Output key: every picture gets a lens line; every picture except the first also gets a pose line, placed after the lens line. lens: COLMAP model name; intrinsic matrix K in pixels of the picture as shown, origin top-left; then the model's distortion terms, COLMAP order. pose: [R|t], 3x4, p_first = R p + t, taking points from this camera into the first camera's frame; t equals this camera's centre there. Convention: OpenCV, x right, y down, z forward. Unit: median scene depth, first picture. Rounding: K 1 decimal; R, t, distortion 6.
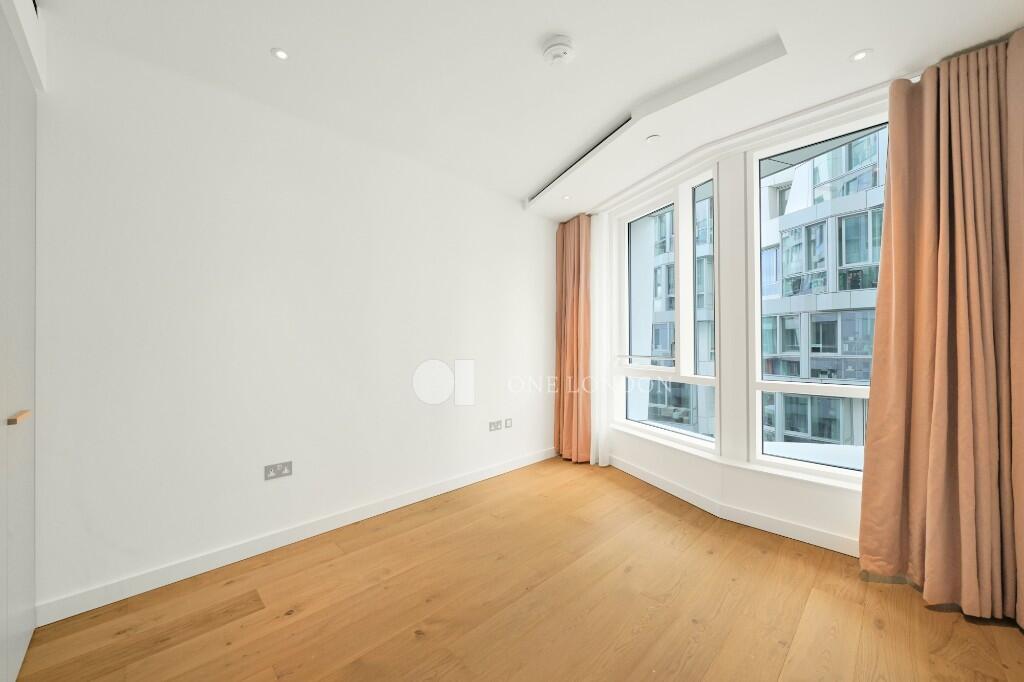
lens RADIAL K [[399.0, 0, 512.0], [0, 399.0, 341.0], [0, 0, 1]] dist [-0.001252, 0.000079]
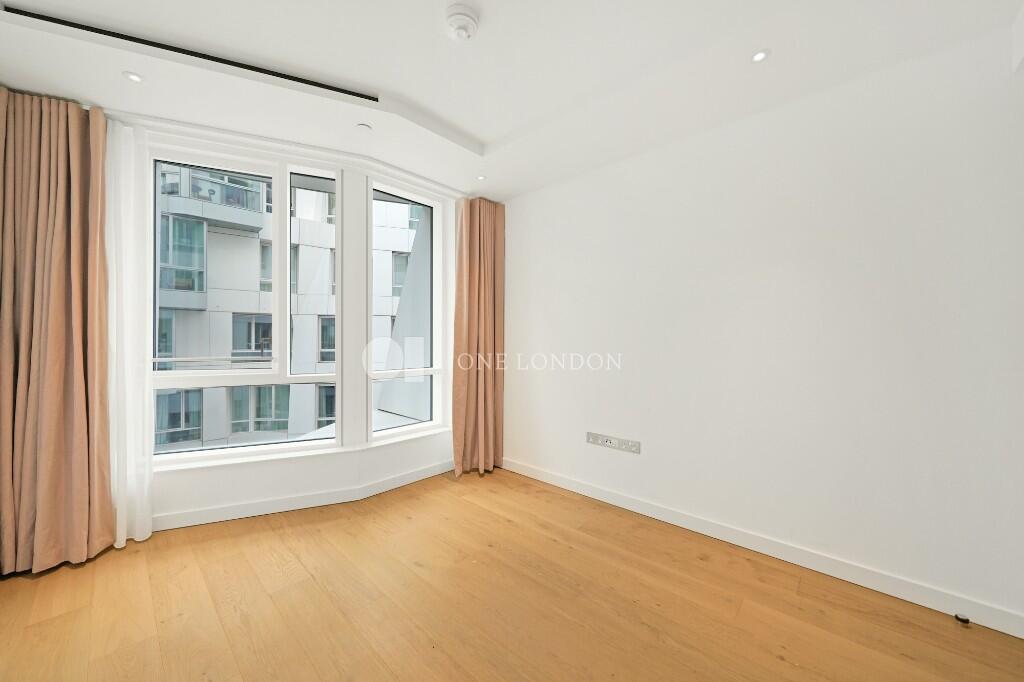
lens RADIAL K [[365.0, 0, 512.0], [0, 365.0, 341.0], [0, 0, 1]] dist [-0.000516, 0.000031]
pose [[-0.044181, 0.001700, 0.999022, -0.373318], [-0.006717, 0.999975, -0.001998, 0.004033], [-0.999001, -0.006799, -0.044168, 0.468536]]
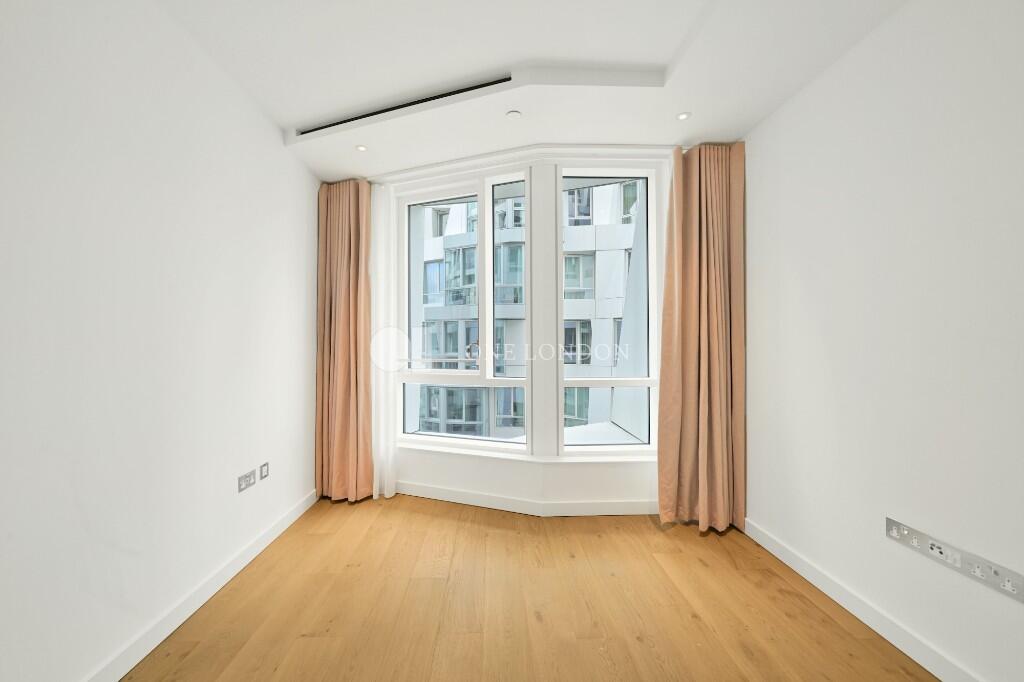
lens RADIAL K [[399.0, 0, 512.0], [0, 399.0, 341.0], [0, 0, 1]] dist [-0.001252, 0.000079]
pose [[0.671645, 0.006019, 0.740849, -0.211815], [-0.001951, 0.999978, -0.006356, 0.002674], [-0.740870, 0.002824, 0.671642, 0.279490]]
